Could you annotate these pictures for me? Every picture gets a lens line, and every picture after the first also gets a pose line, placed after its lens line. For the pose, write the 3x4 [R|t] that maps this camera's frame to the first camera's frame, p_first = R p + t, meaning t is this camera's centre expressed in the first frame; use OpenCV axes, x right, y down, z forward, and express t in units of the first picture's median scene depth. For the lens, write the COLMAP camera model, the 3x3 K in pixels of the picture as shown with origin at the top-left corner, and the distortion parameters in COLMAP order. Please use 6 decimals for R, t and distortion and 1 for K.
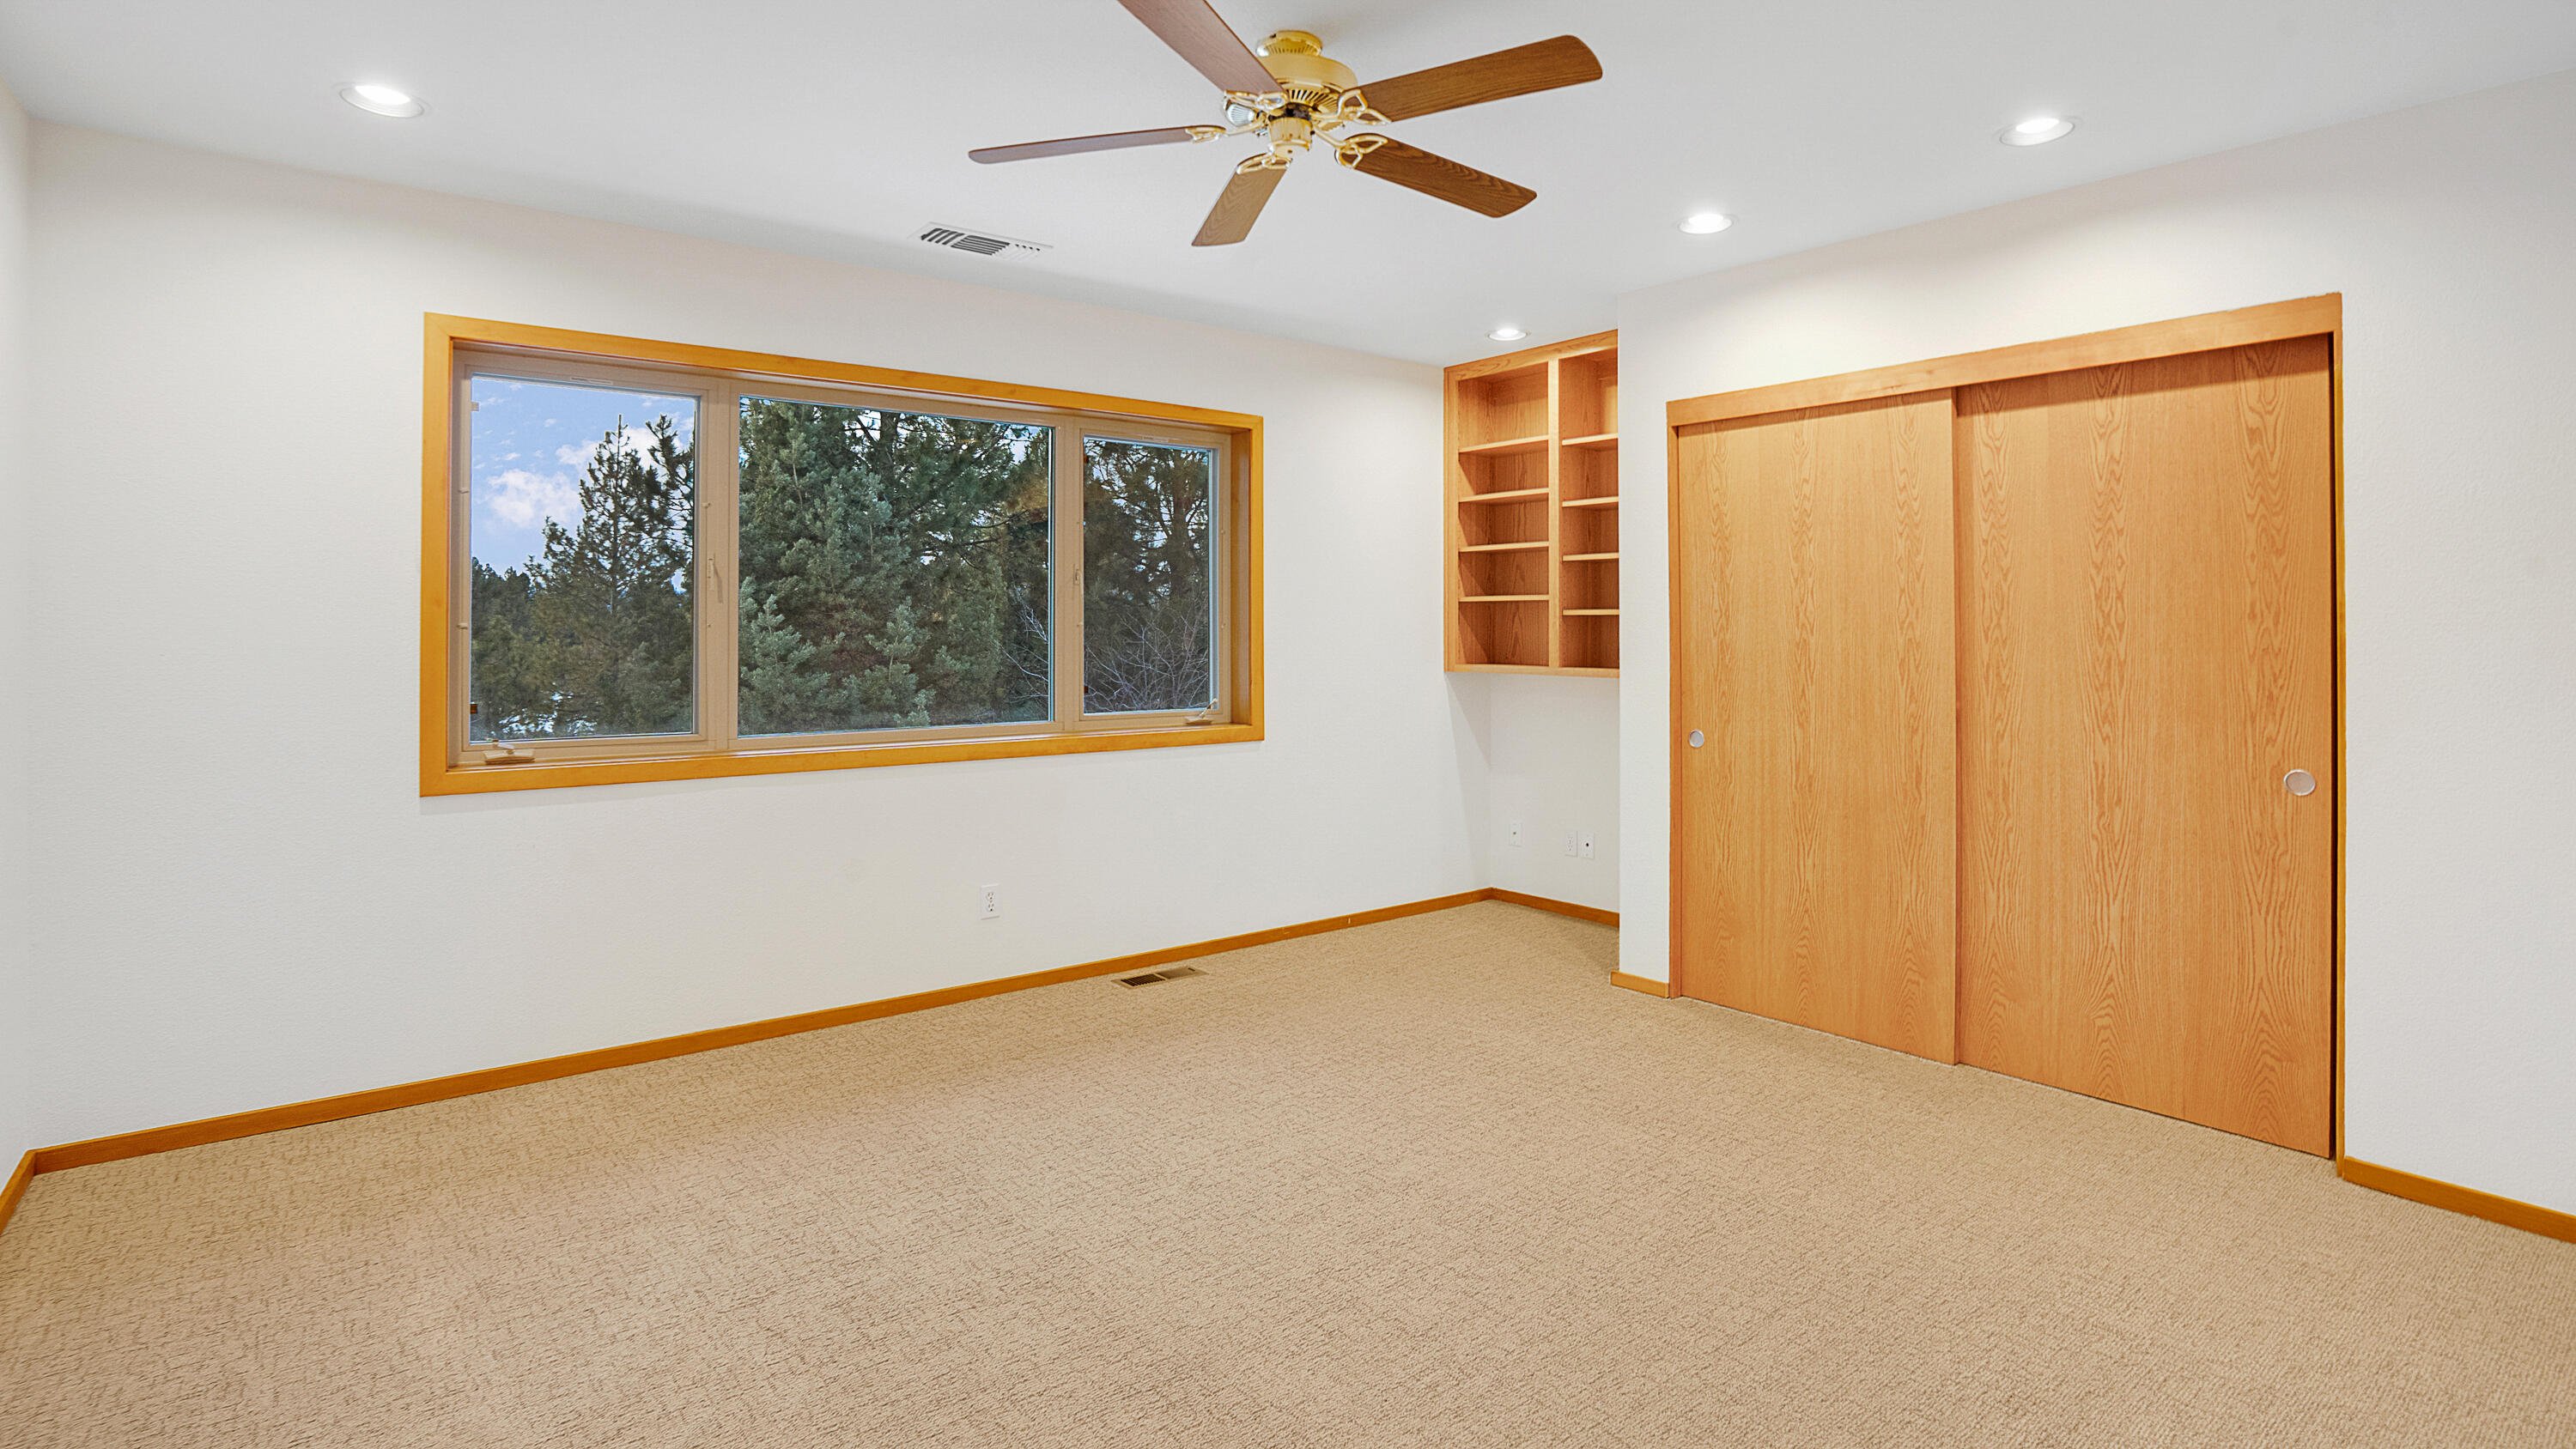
lens RADIAL K [[1215.7, 0, 1284.9], [0, 1215.7, 666.0], [0, 0, 1]] dist [-0.001049, -0.000065]
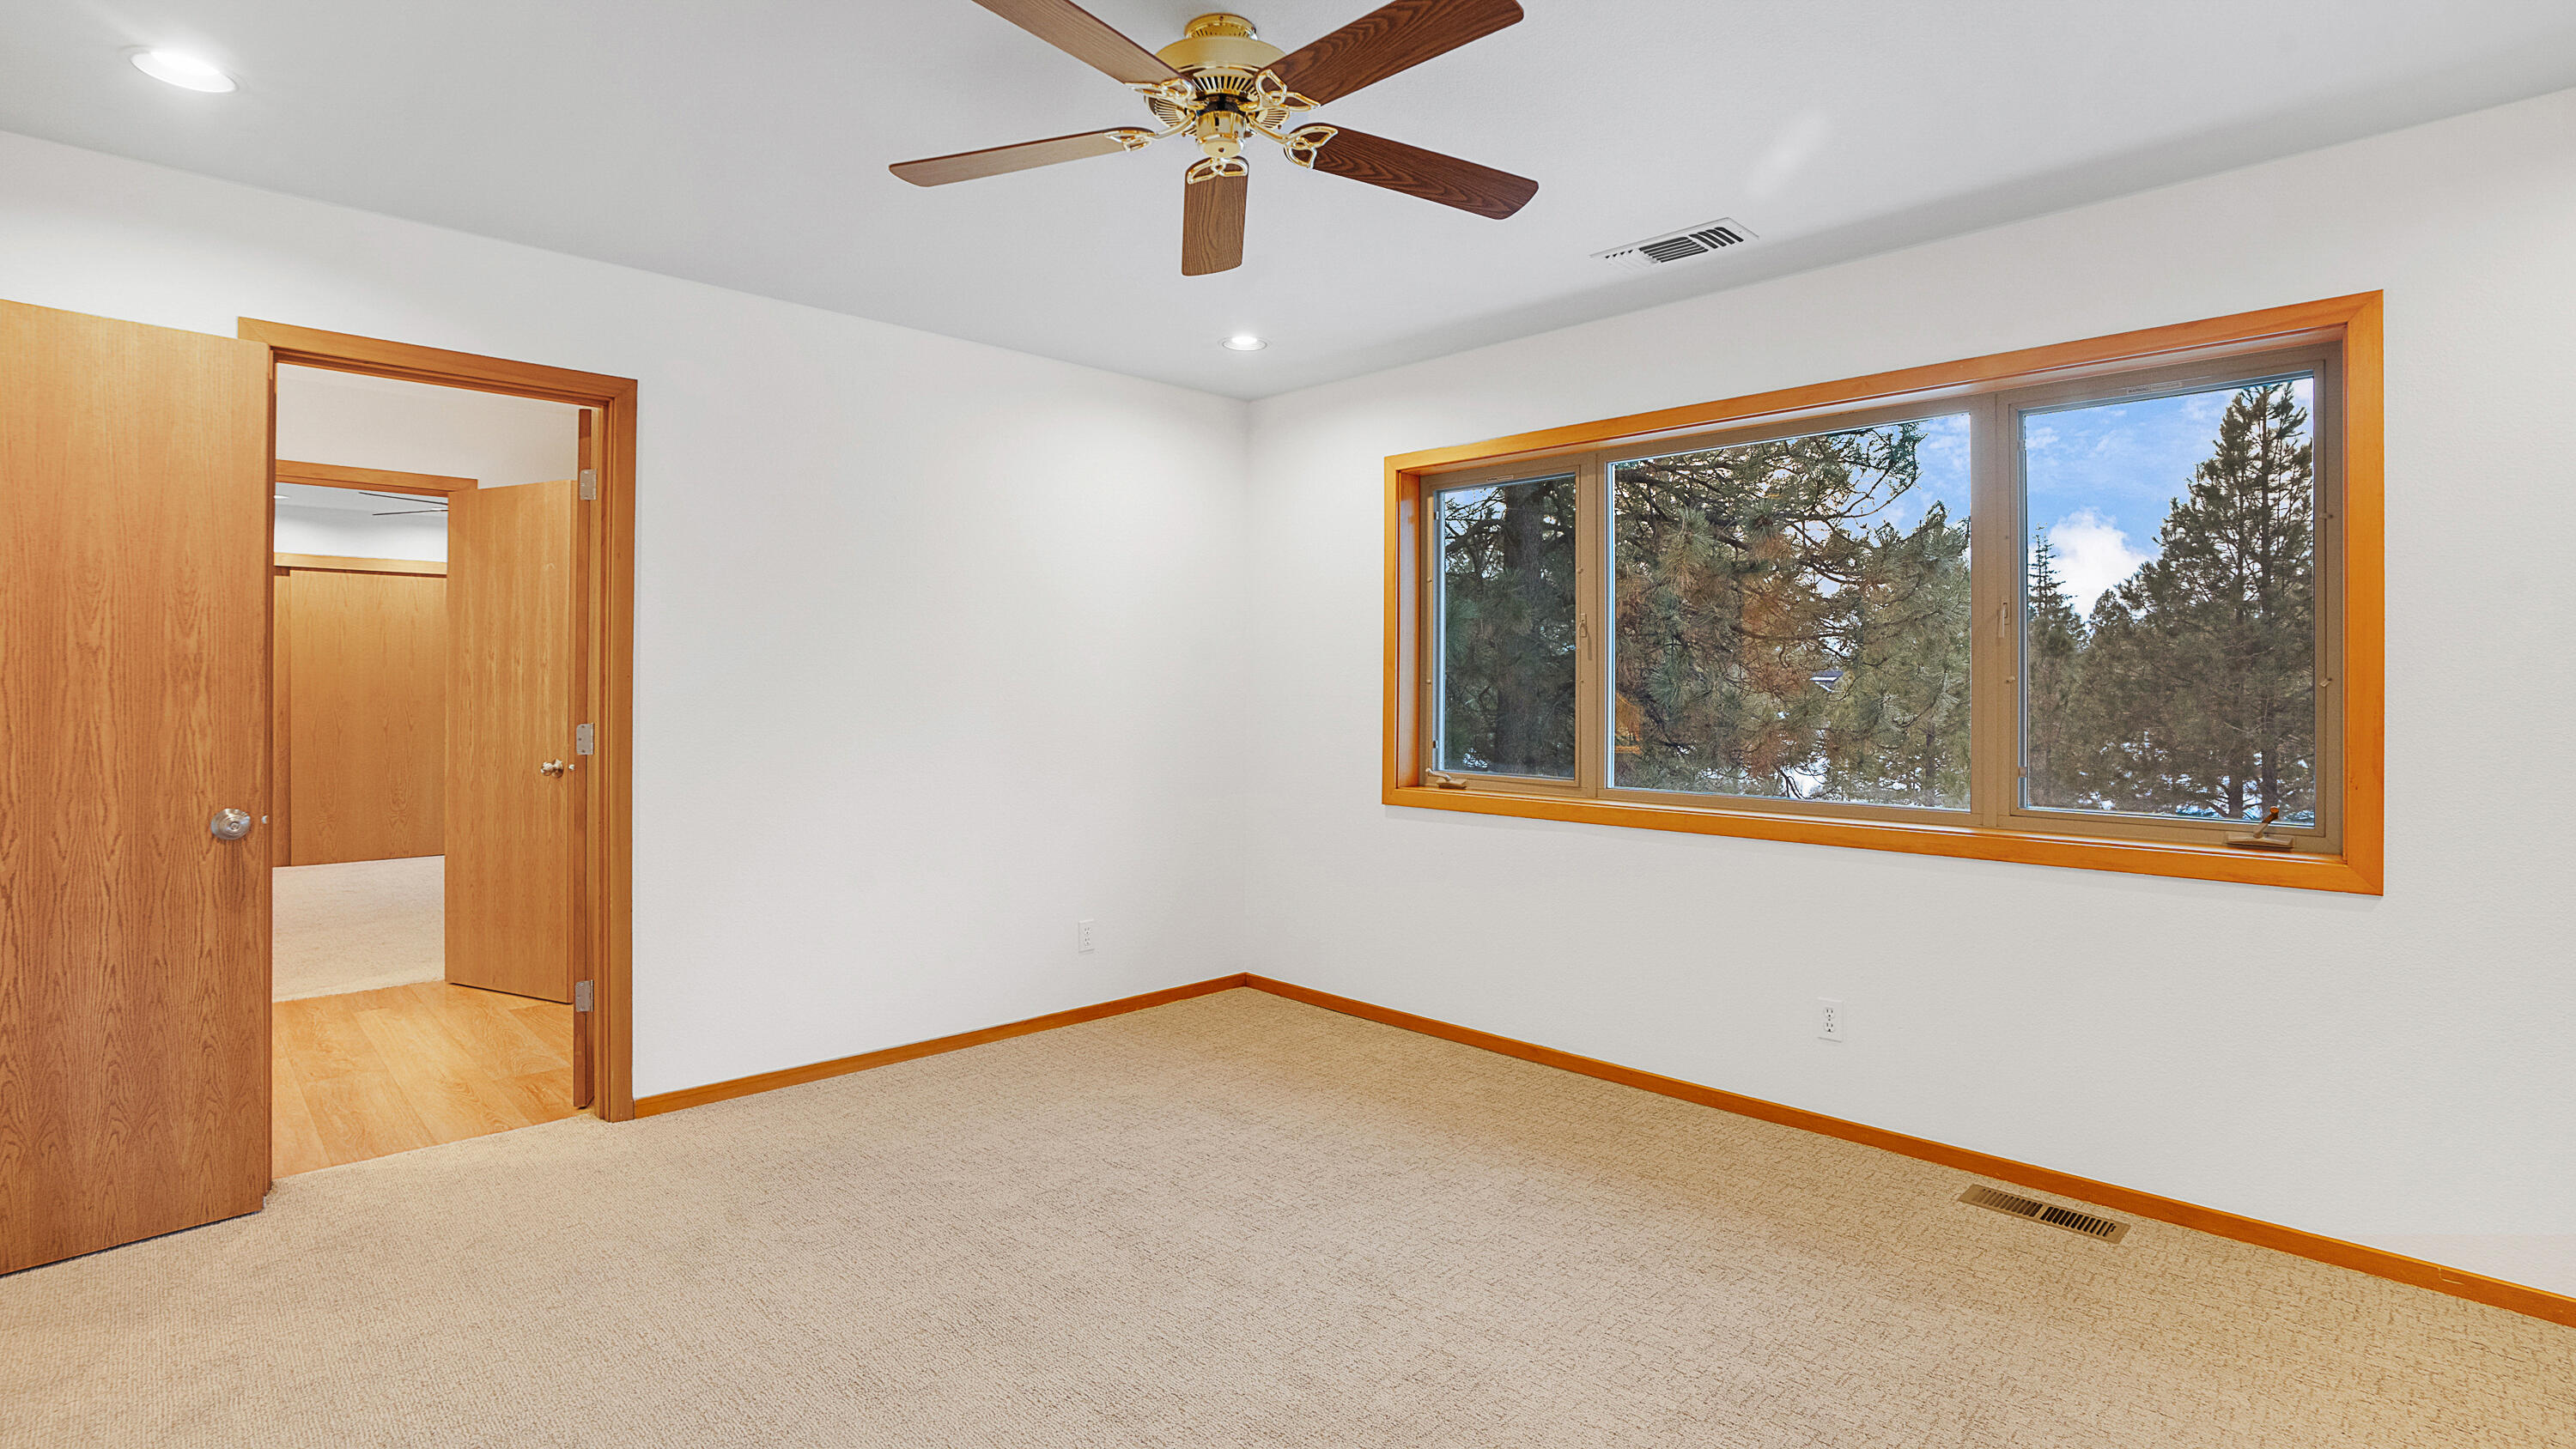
lens RADIAL K [[1208.6, 0, 1277.9], [0, 1208.6, 719.8], [0, 0, 1]] dist [-0.063634, 0.026514]
pose [[0.143527, 0.022381, -0.989393, 0.605731], [-0.040869, 0.999025, 0.016670, -0.006122], [0.988802, 0.038043, 0.144301, 0.639615]]
